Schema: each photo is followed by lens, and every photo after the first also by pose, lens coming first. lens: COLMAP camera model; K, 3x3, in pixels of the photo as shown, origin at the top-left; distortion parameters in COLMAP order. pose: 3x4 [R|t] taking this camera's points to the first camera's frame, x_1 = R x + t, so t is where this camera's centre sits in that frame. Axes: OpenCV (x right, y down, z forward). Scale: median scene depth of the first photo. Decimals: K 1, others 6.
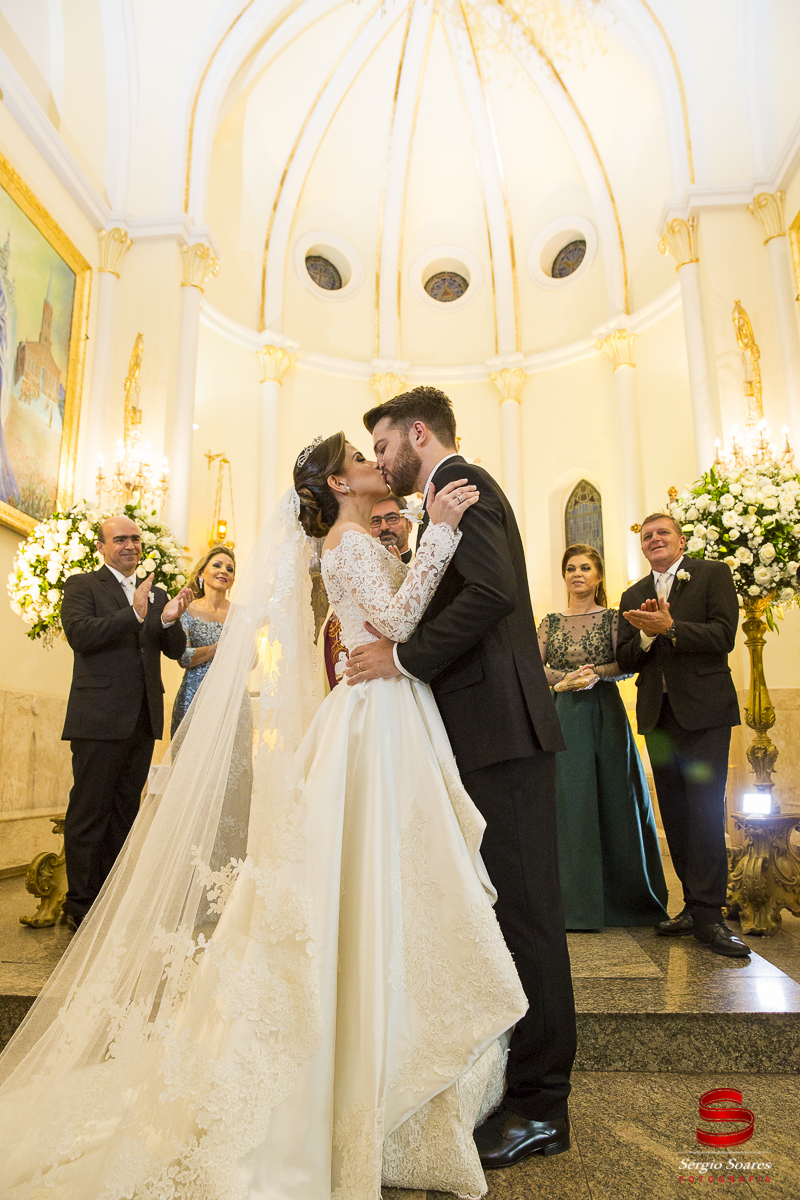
lens RADIAL K [[835.2, 0, 400.5], [0, 835.2, 597.5], [0, 0, 1]] dist [-0.033643, -0.002941]
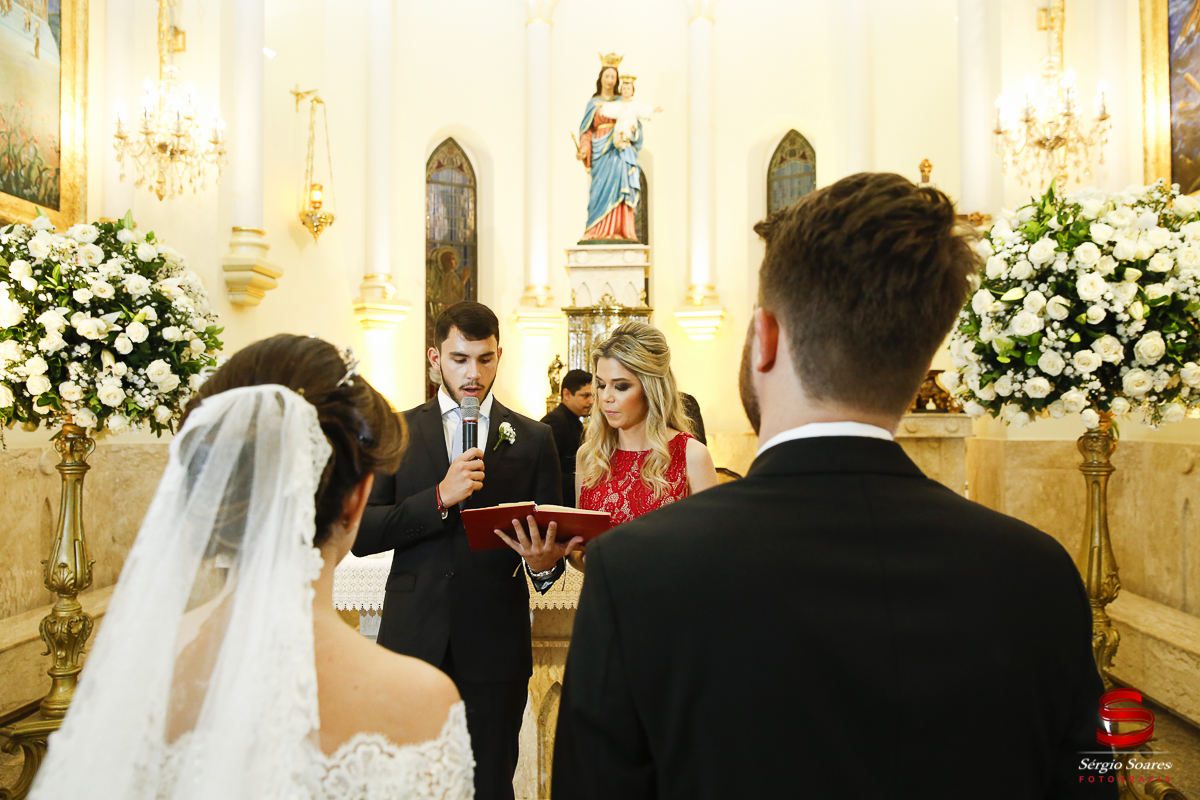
lens RADIAL K [[947.8, 0, 597.9], [0, 947.8, 401.9], [0, 0, 1]] dist [-0.013099, 0.034353]
pose [[0.999122, 0.005684, 0.041508, 0.010178], [-0.012612, 0.985600, 0.168620, -0.112766], [-0.039952, -0.168995, 0.984807, 0.294420]]
